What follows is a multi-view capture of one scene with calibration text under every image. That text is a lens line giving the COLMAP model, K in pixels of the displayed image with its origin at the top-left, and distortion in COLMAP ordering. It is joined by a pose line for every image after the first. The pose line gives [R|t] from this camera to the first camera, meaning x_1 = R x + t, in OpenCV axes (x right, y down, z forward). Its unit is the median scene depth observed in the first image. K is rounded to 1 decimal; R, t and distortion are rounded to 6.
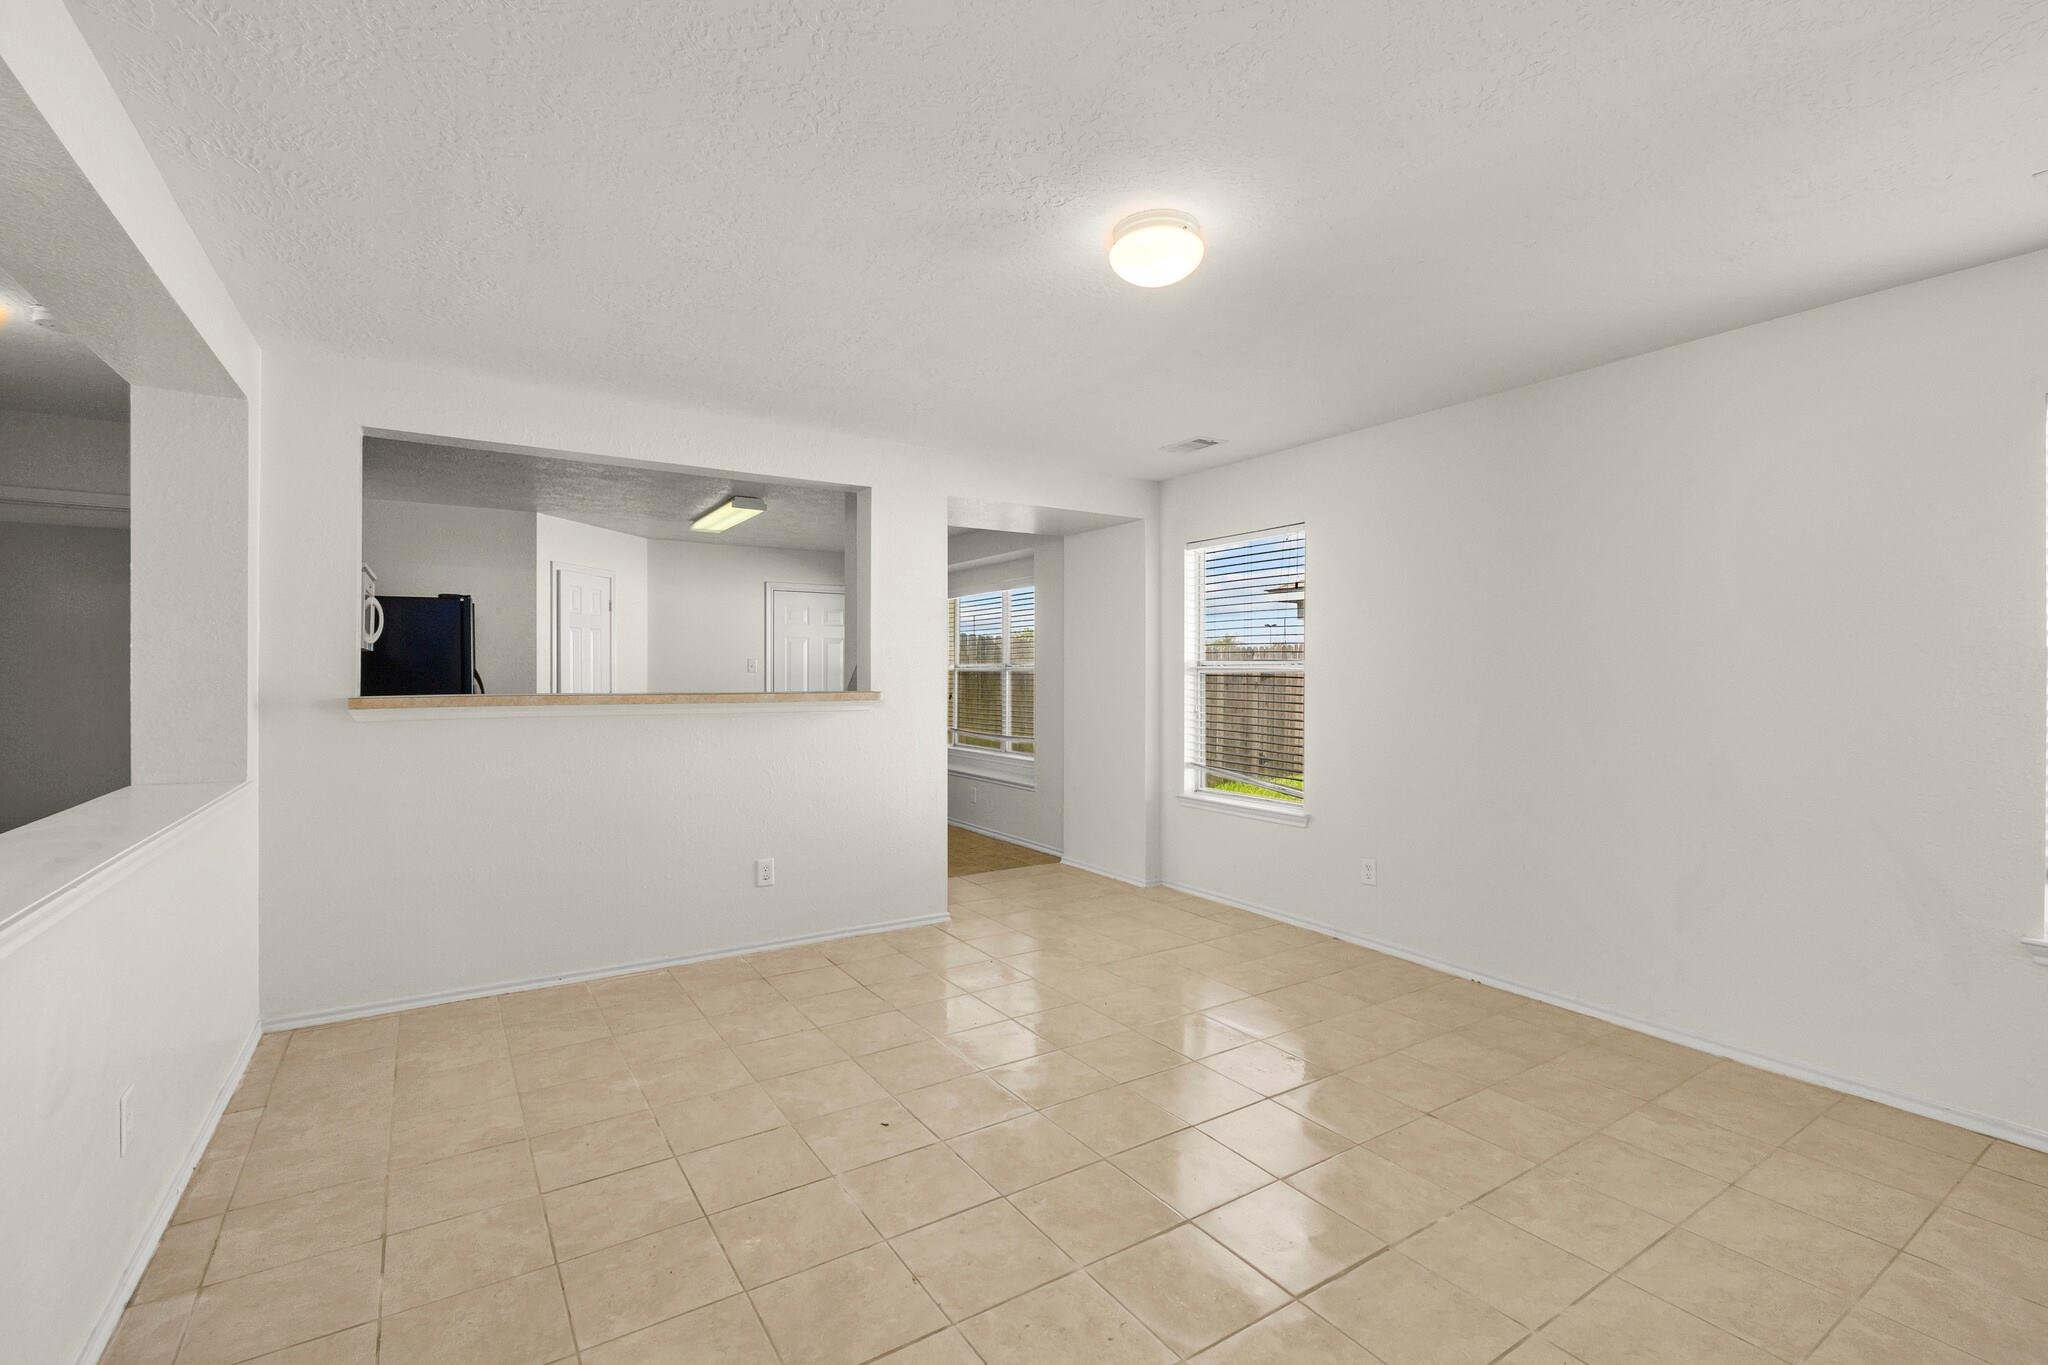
lens RADIAL K [[910.0, 0, 1017.9], [0, 910.0, 679.7], [0, 0, 1]] dist [0.001715, -0.000074]
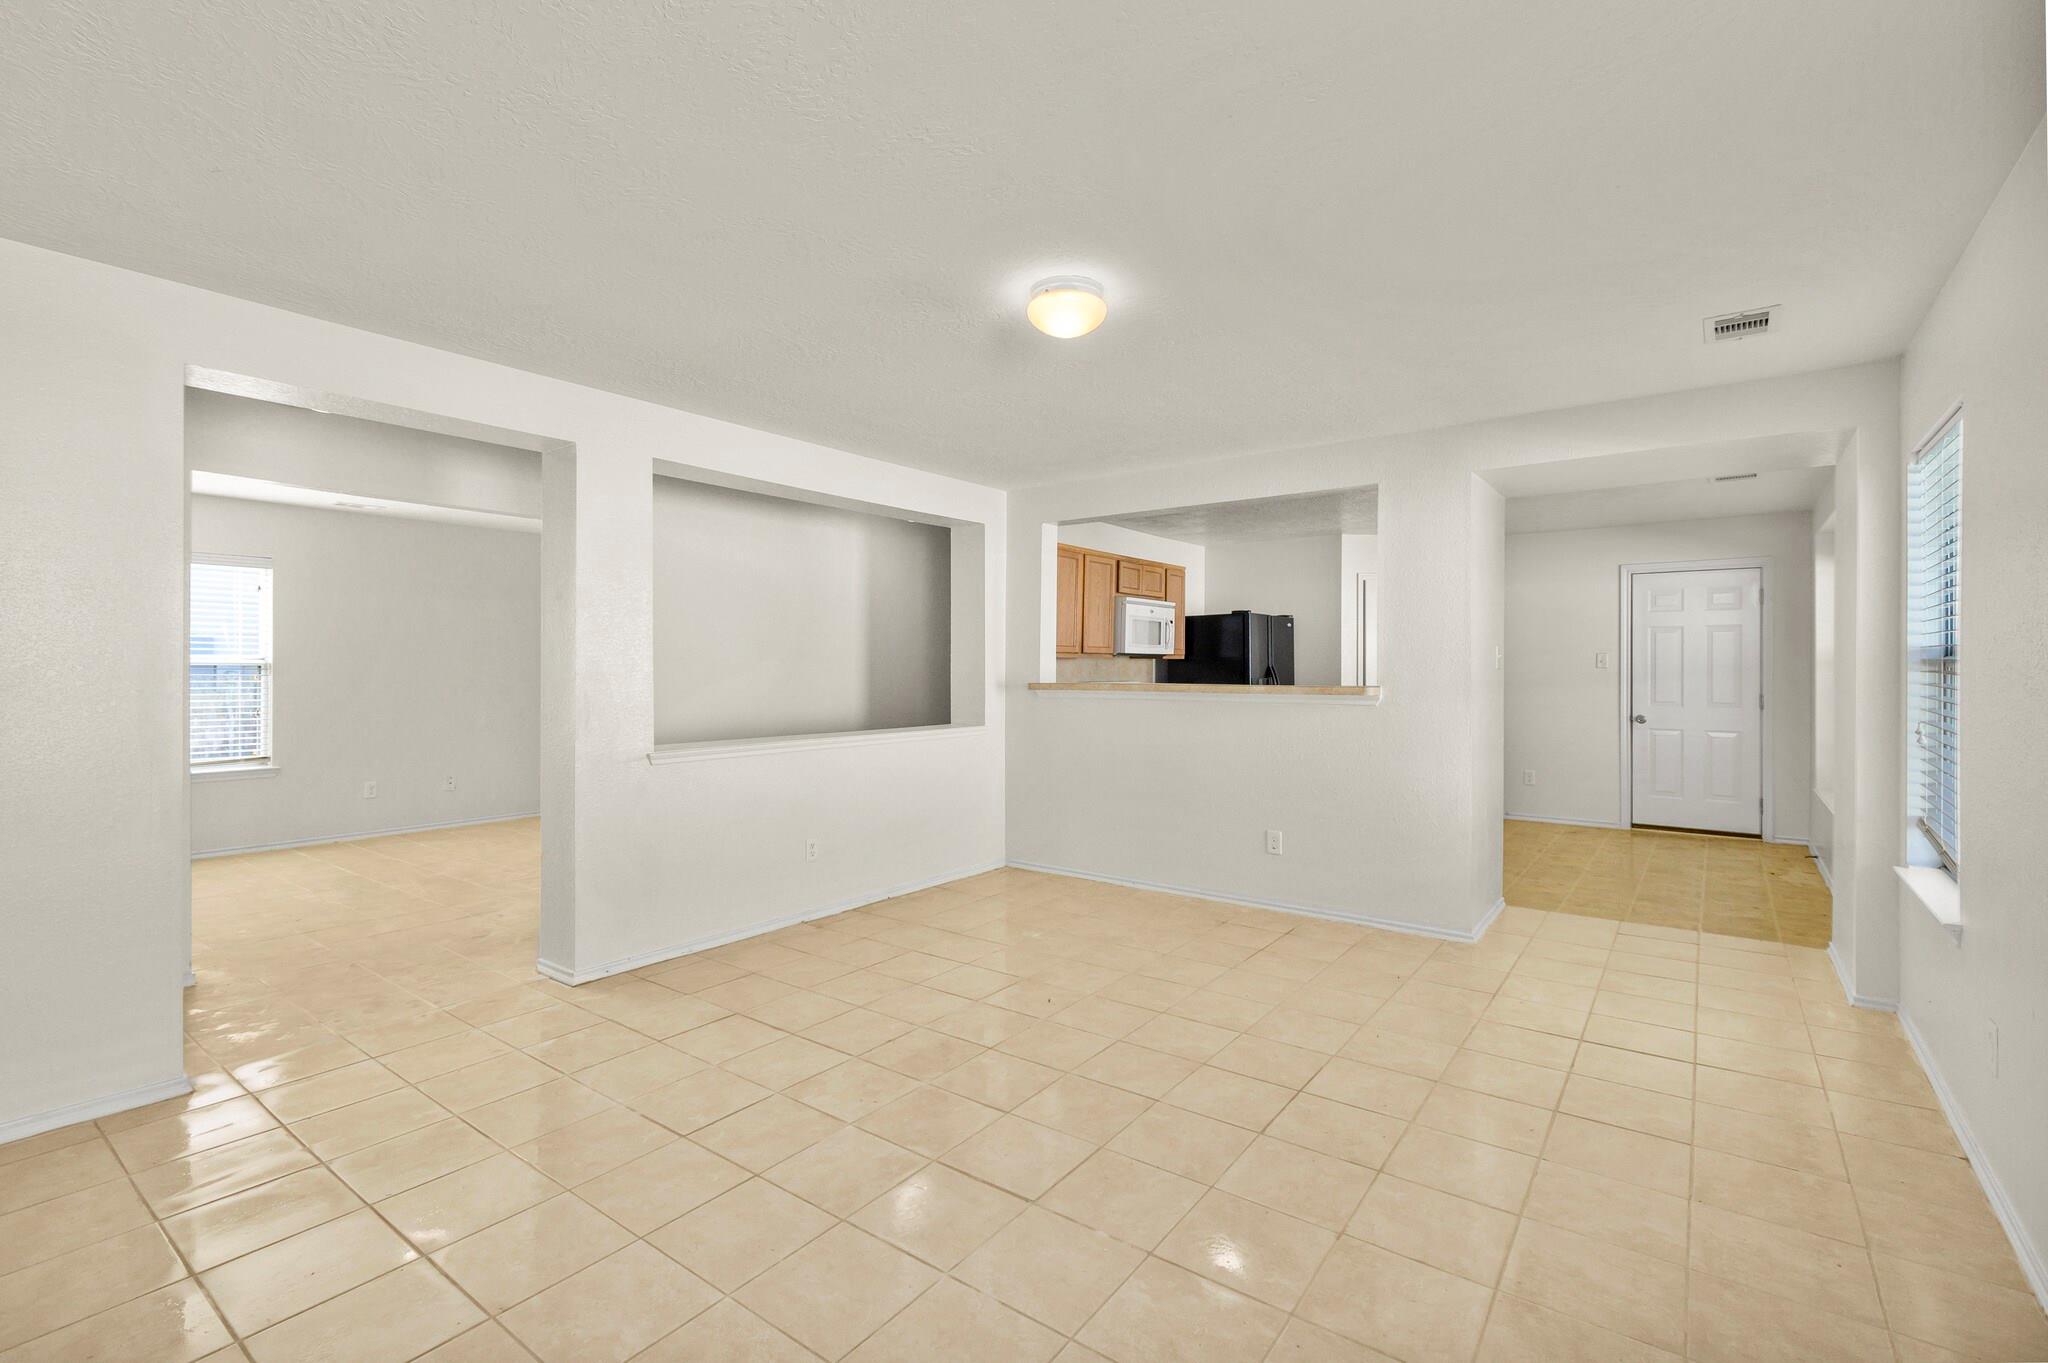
lens RADIAL K [[910.0, 0, 1023.4], [0, 910.0, 673.1], [0, 0, 1]] dist [0.001715, -0.000074]
pose [[0.356746, 0.005050, -0.934188, 0.607698], [-0.008039, 0.999965, 0.002335, -0.001532], [0.934167, 0.006677, 0.356774, 0.261363]]
